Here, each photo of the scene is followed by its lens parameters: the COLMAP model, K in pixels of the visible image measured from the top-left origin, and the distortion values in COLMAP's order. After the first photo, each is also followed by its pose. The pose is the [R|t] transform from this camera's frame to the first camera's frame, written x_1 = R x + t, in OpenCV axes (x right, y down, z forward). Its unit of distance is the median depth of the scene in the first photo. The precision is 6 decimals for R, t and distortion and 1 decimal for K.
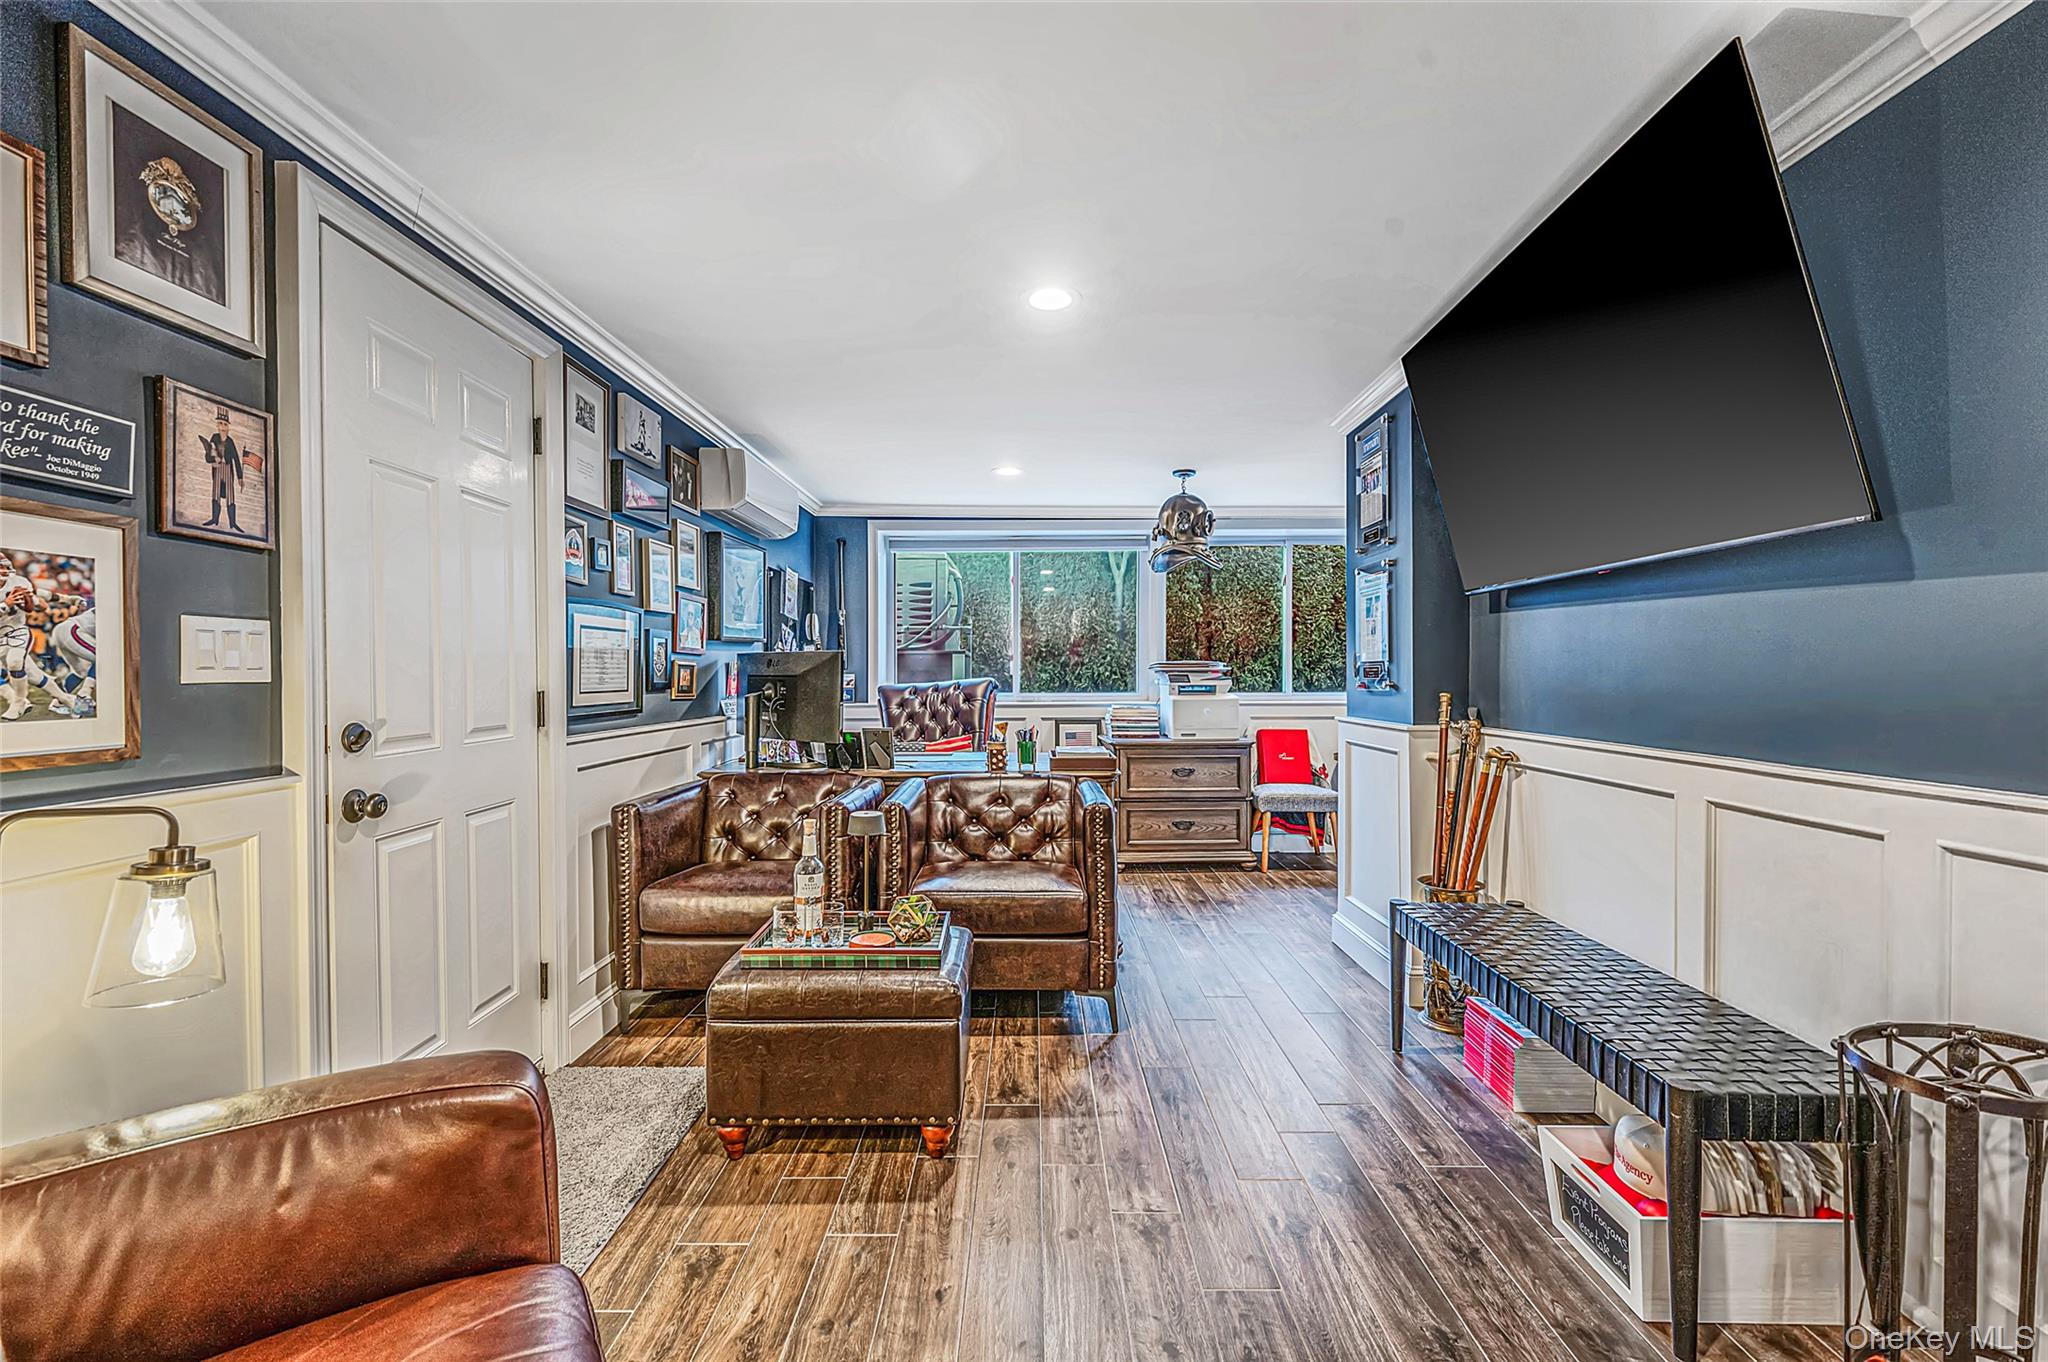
lens RADIAL K [[854.5, 0, 1030.2], [0, 854.5, 679.1], [0, 0, 1]] dist [0.005030, 0.000095]
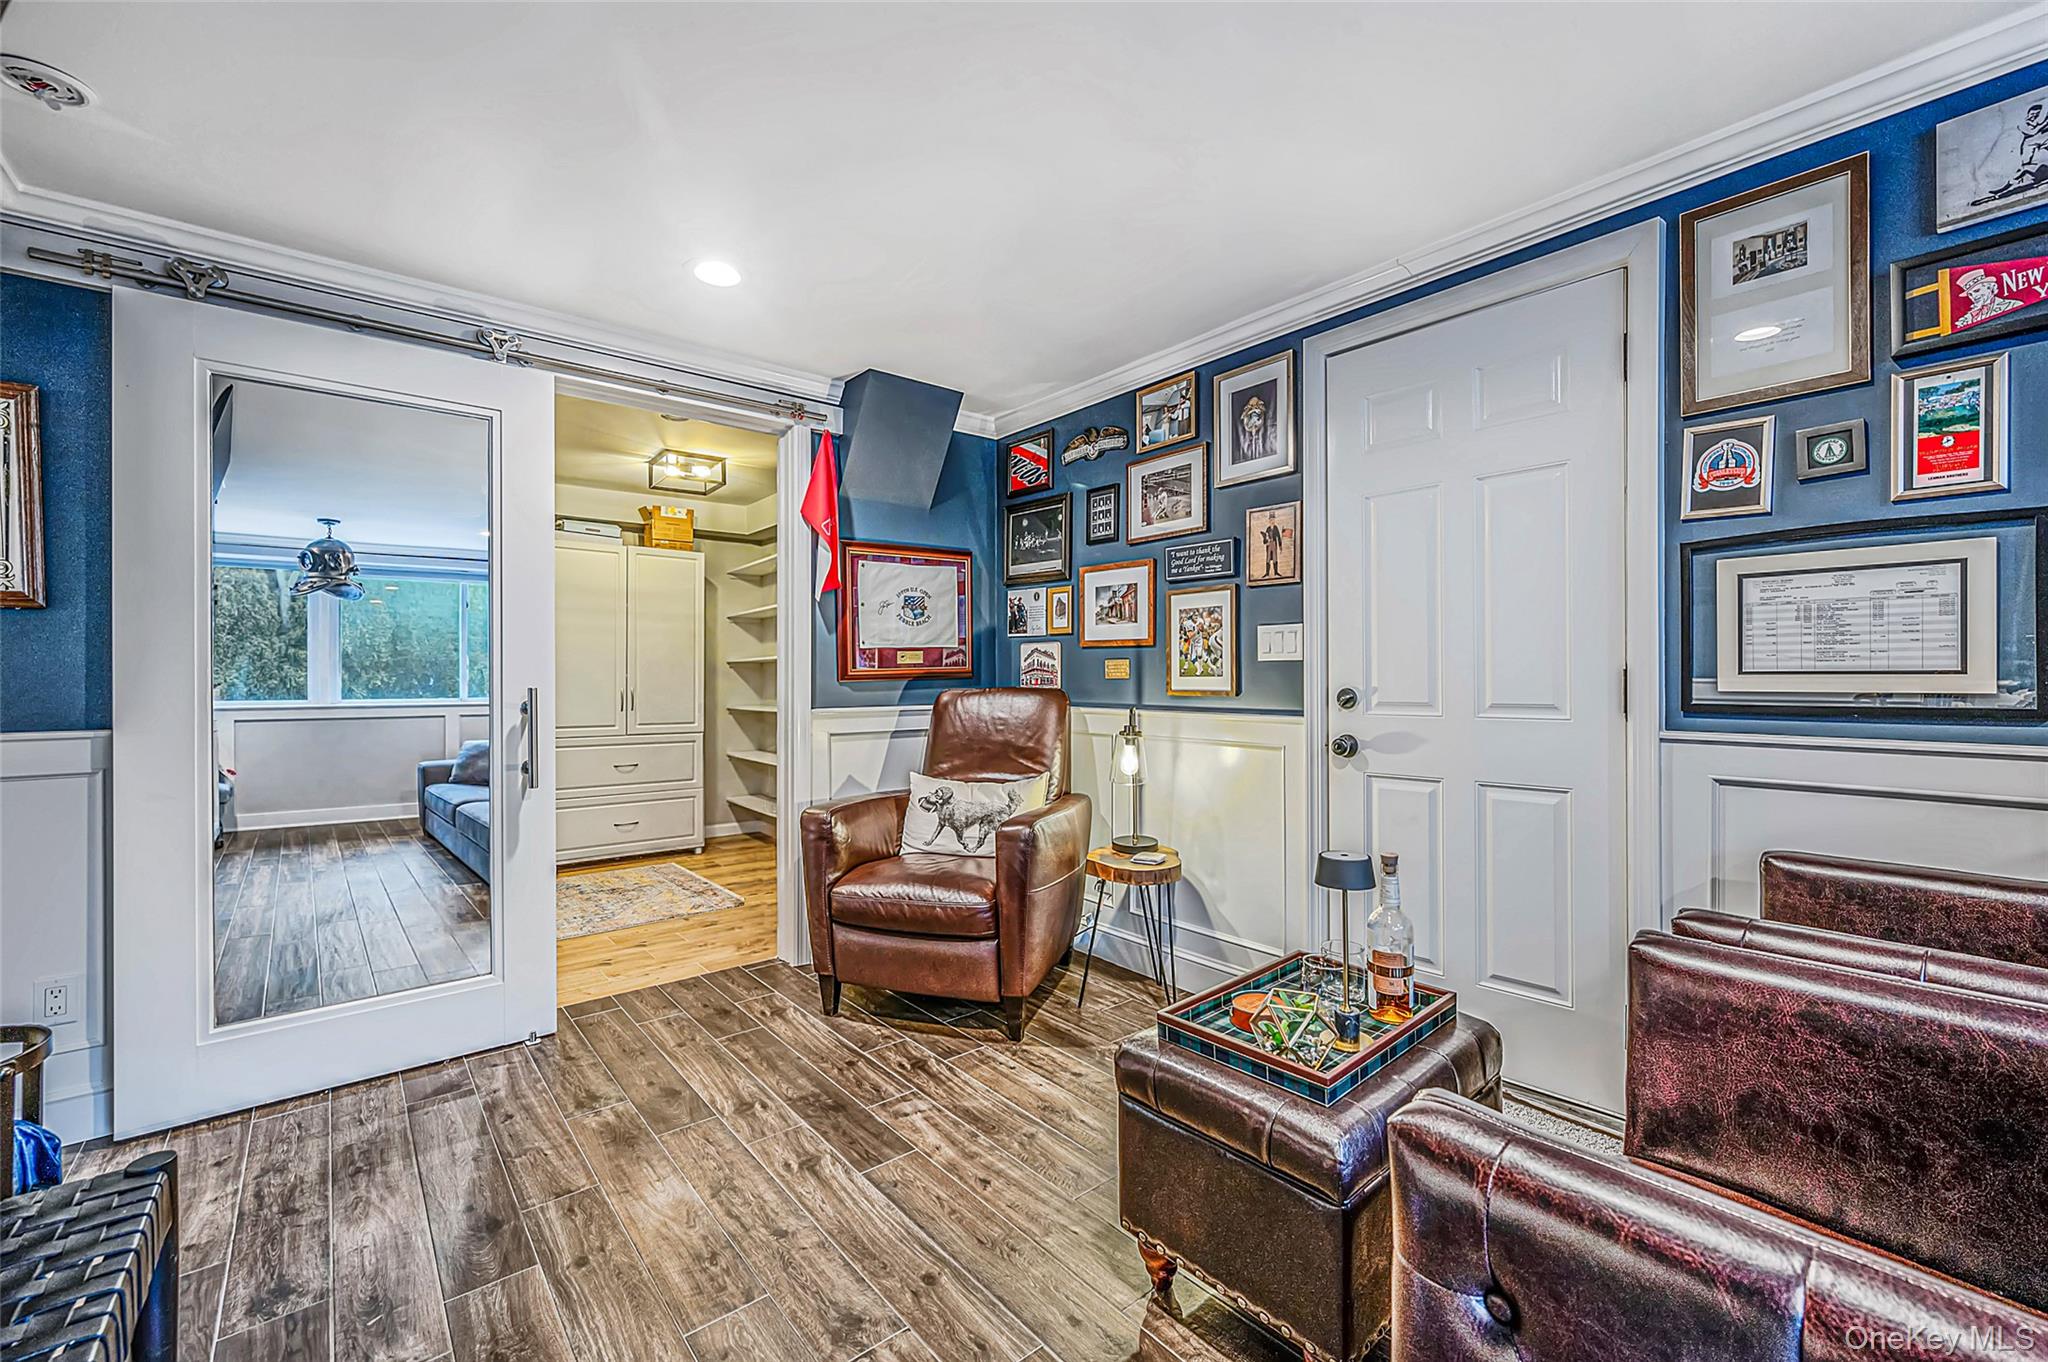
lens RADIAL K [[854.5, 0, 1034.9], [0, 854.5, 680.9], [0, 0, 1]] dist [0.005030, 0.000095]
pose [[-0.765780, 0.012128, -0.642989, 0.629829], [0.002678, 0.999874, 0.015670, 0.017583], [0.643098, 0.010278, -0.765715, 2.077396]]
